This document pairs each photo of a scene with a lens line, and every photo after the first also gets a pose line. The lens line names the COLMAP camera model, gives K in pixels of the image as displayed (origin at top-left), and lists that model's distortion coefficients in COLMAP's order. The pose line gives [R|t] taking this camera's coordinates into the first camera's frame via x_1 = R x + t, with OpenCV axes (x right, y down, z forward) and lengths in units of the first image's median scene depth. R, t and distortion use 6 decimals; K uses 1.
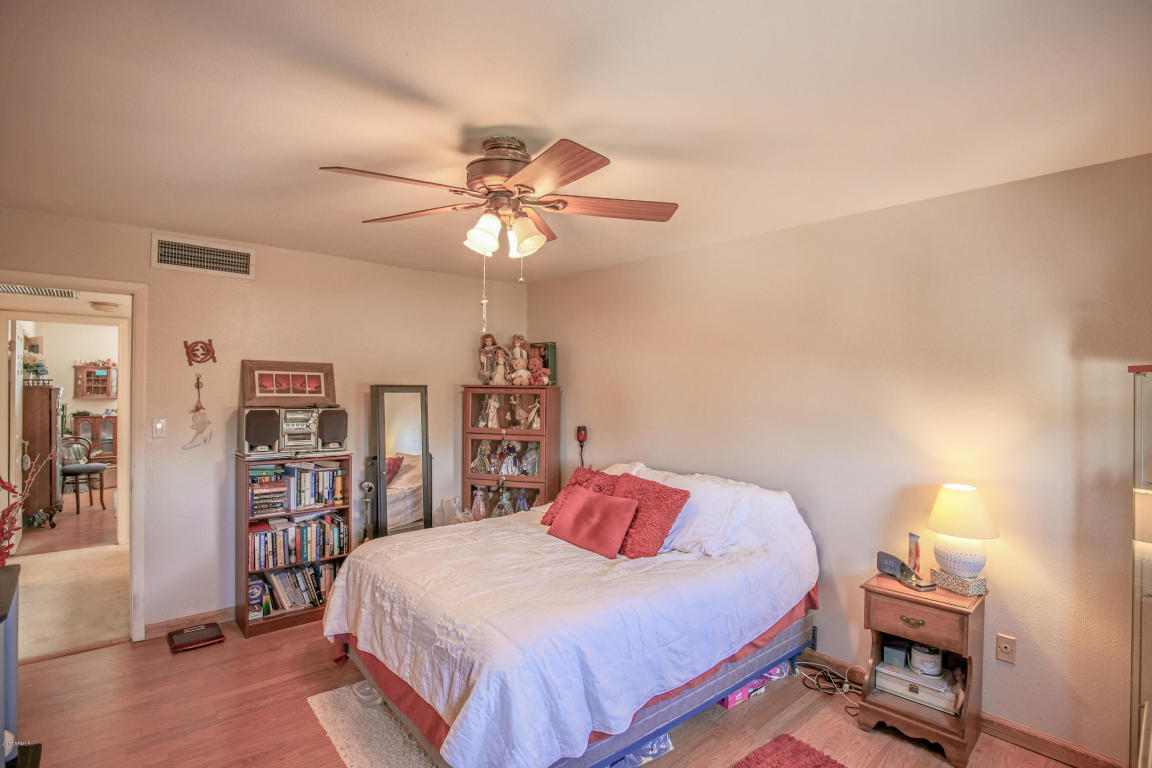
lens RADIAL K [[561.0, 0, 580.6], [0, 561.0, 385.5], [0, 0, 1]] dist [-0.026247, 0.001858]
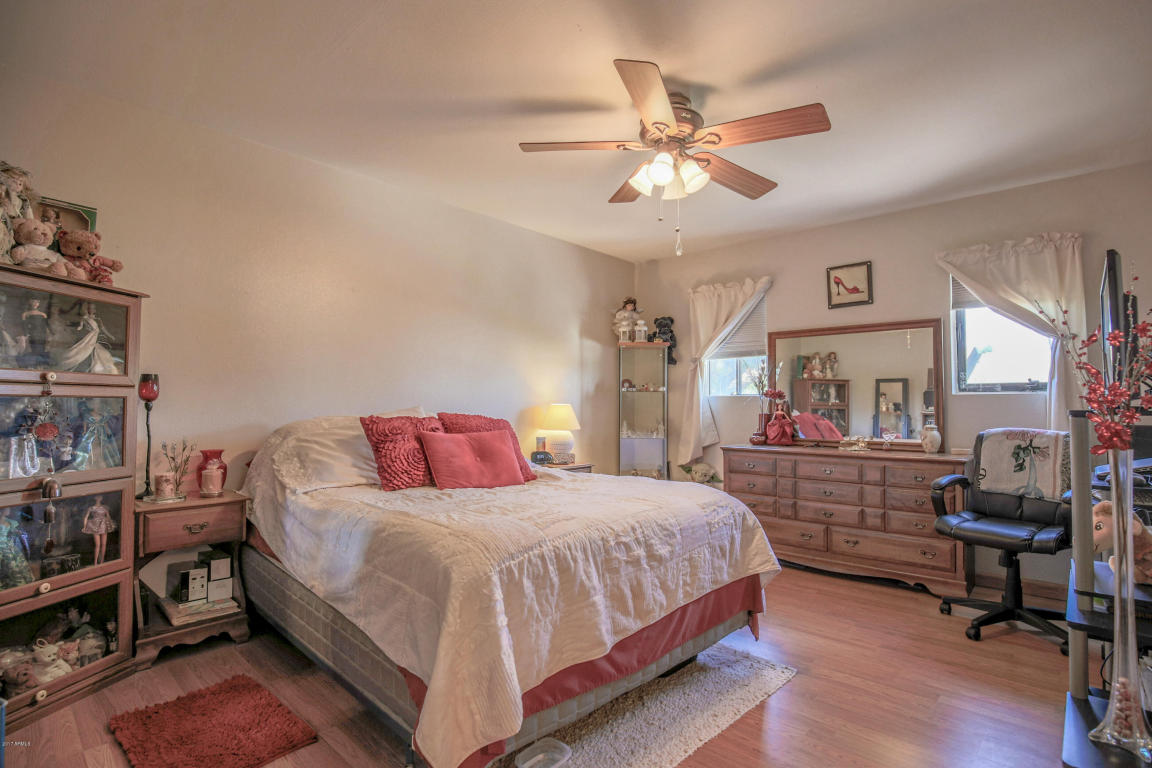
lens RADIAL K [[561.0, 0, 580.6], [0, 561.0, 385.5], [0, 0, 1]] dist [-0.026247, 0.001858]
pose [[-0.111169, 0.025464, 0.993475, -0.612137], [-0.005803, 0.999638, -0.026271, 0.098029], [-0.993785, -0.008686, -0.110981, 0.631999]]
